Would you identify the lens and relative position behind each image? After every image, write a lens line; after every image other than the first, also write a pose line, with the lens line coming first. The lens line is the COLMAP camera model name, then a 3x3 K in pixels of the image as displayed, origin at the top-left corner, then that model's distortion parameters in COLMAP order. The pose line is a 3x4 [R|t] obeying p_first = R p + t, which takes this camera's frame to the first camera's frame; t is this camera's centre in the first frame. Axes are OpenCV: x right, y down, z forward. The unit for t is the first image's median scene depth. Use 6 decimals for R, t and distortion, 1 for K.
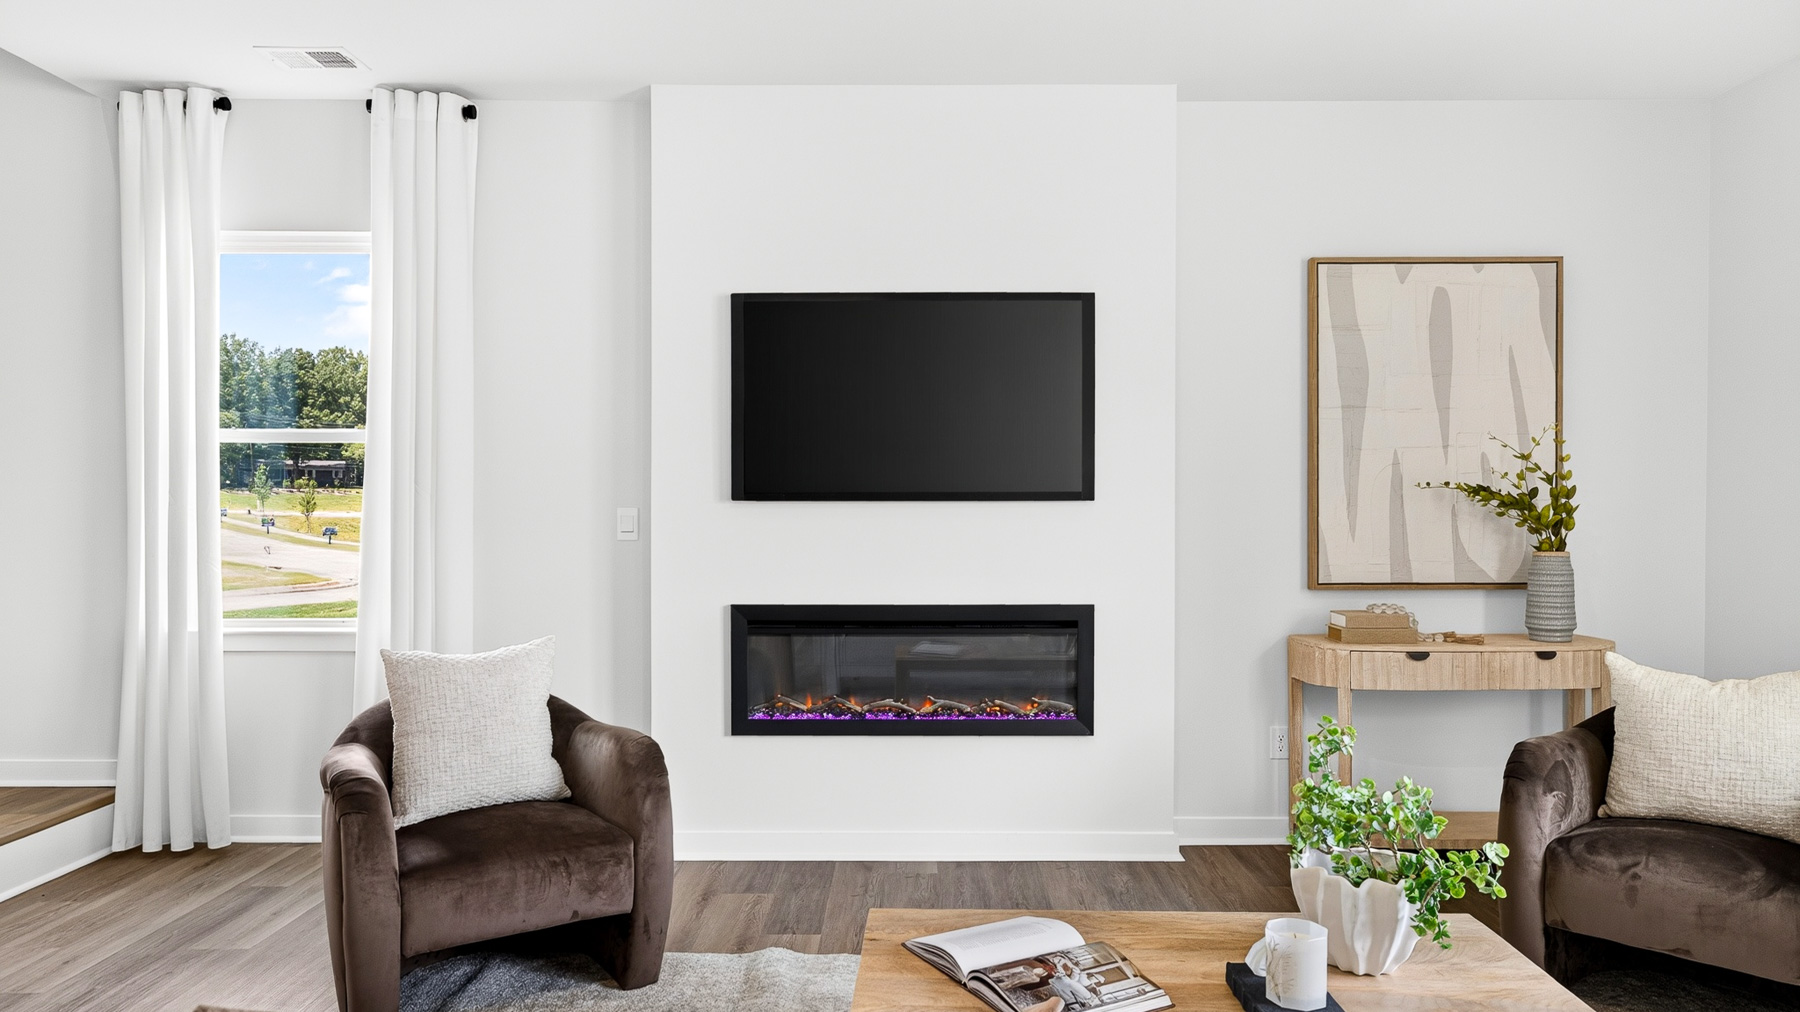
lens RADIAL K [[754.8, 0, 905.2], [0, 754.8, 515.0], [0, 0, 1]] dist [0.010131, -0.003108]
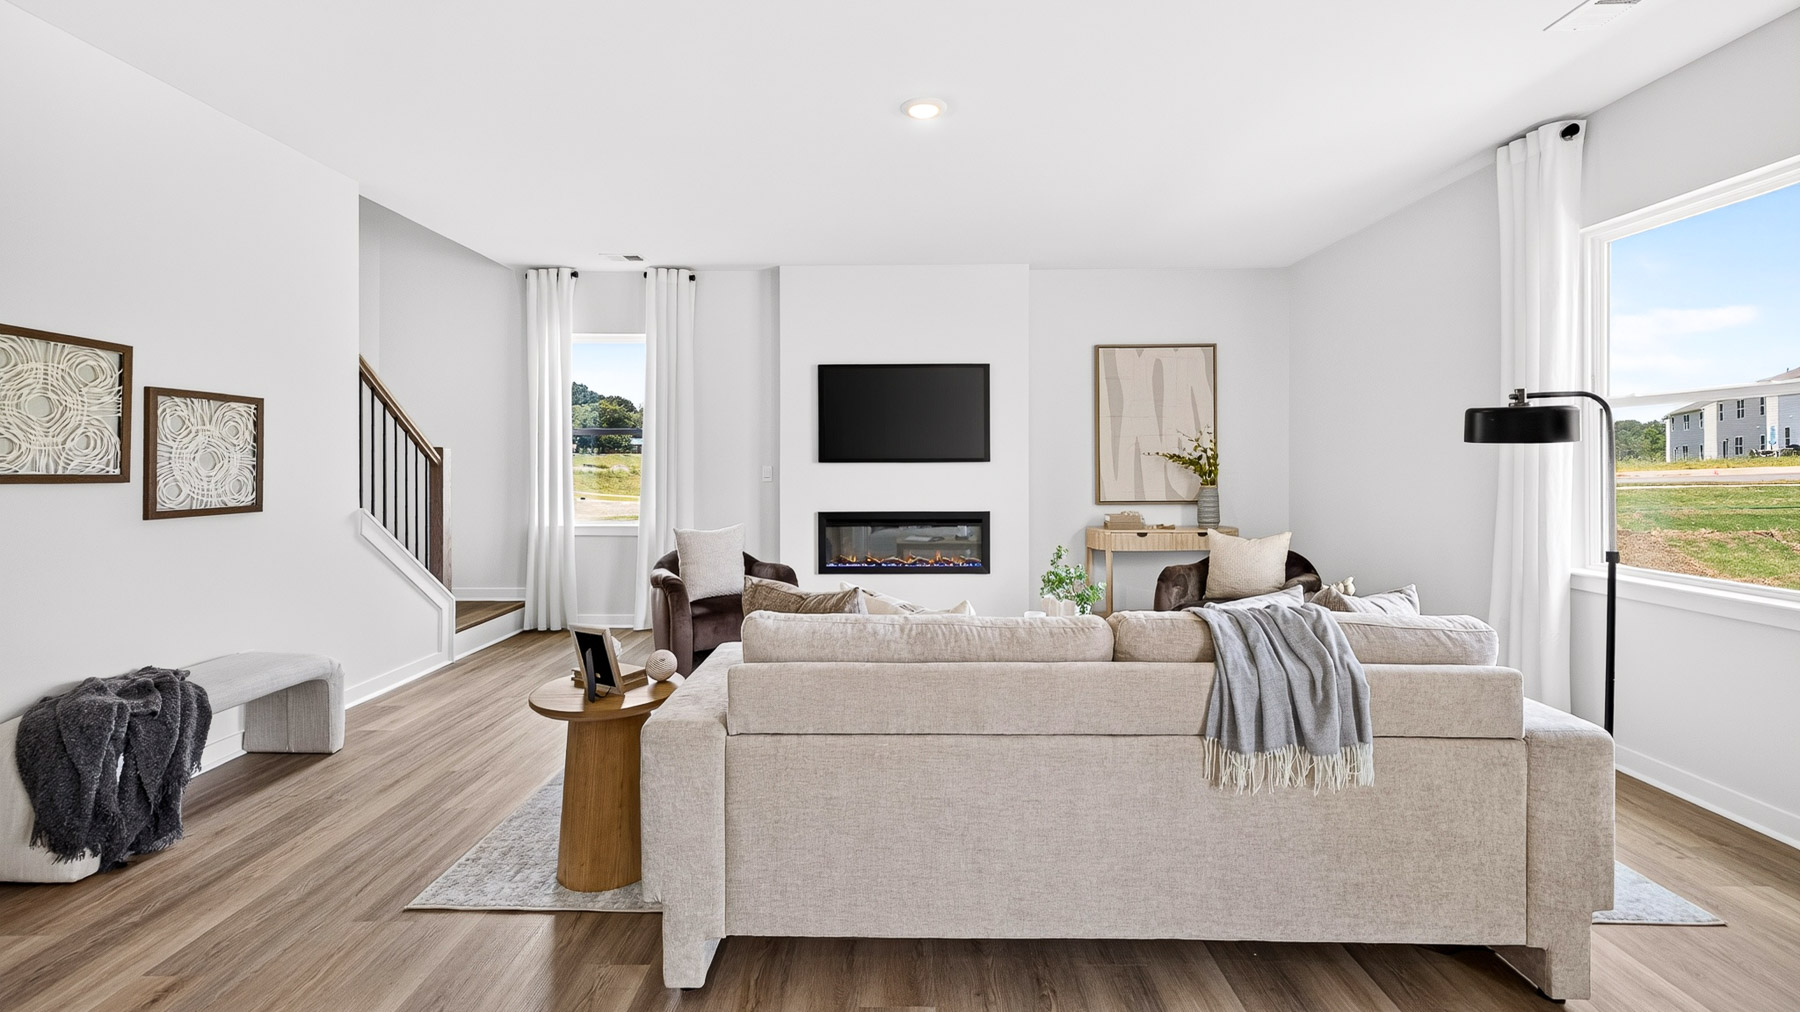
lens RADIAL K [[746.3, 0, 895.2], [0, 746.3, 465.5], [0, 0, 1]] dist [-0.000715, -0.000086]
pose [[0.999906, -0.003131, -0.013354, 0.013479], [0.003096, 0.999992, -0.002580, -0.004606], [0.013361, 0.002538, 0.999908, -1.068593]]
